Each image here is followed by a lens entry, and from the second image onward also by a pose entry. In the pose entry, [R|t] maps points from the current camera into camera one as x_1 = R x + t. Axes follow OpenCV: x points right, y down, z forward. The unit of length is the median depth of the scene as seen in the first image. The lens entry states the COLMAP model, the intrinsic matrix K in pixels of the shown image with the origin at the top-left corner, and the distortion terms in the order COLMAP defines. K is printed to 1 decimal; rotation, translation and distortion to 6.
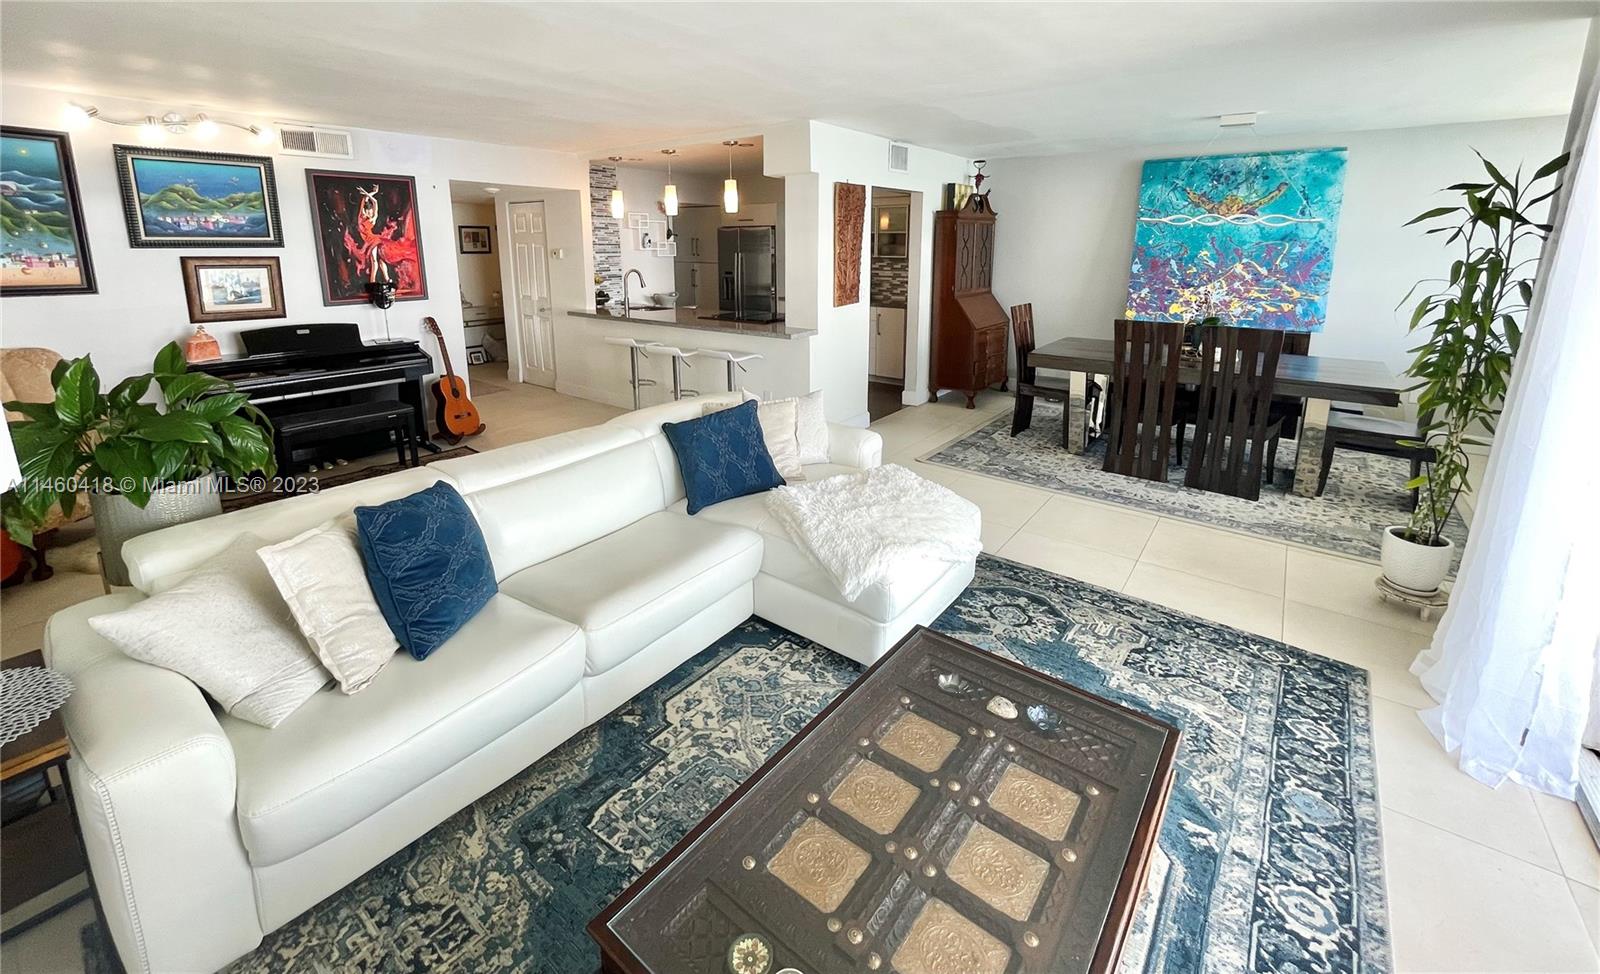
lens RADIAL K [[638.1, 0, 818.9], [0, 638.1, 369.5], [0, 0, 1]] dist [0.002310, 0.000089]
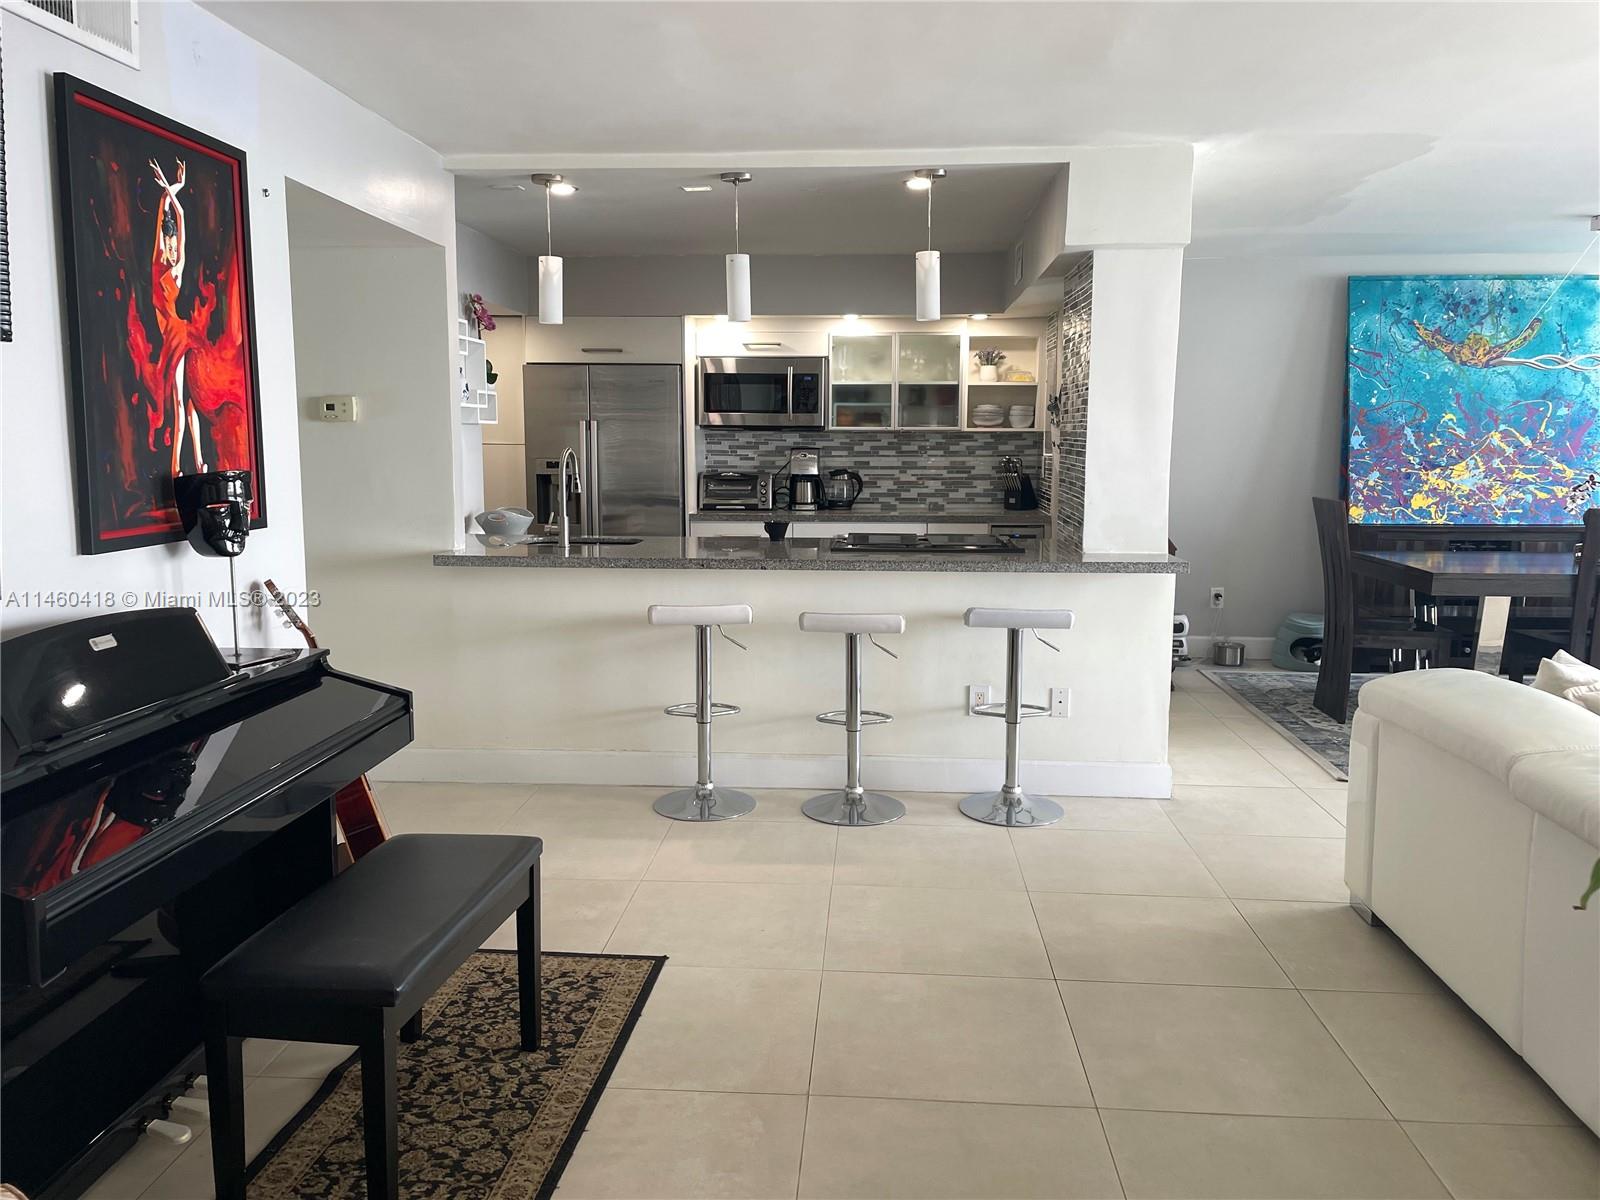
lens RADIAL K [[1198.0, 0, 796.6], [0, 1198.0, 598.1], [0, 0, 1]] dist [0.049626, -0.043904]
pose [[0.838372, -0.069664, 0.540628, -0.696068], [0.102236, 0.994295, -0.030418, -0.024902], [-0.535425, 0.080773, 0.840712, 0.320391]]
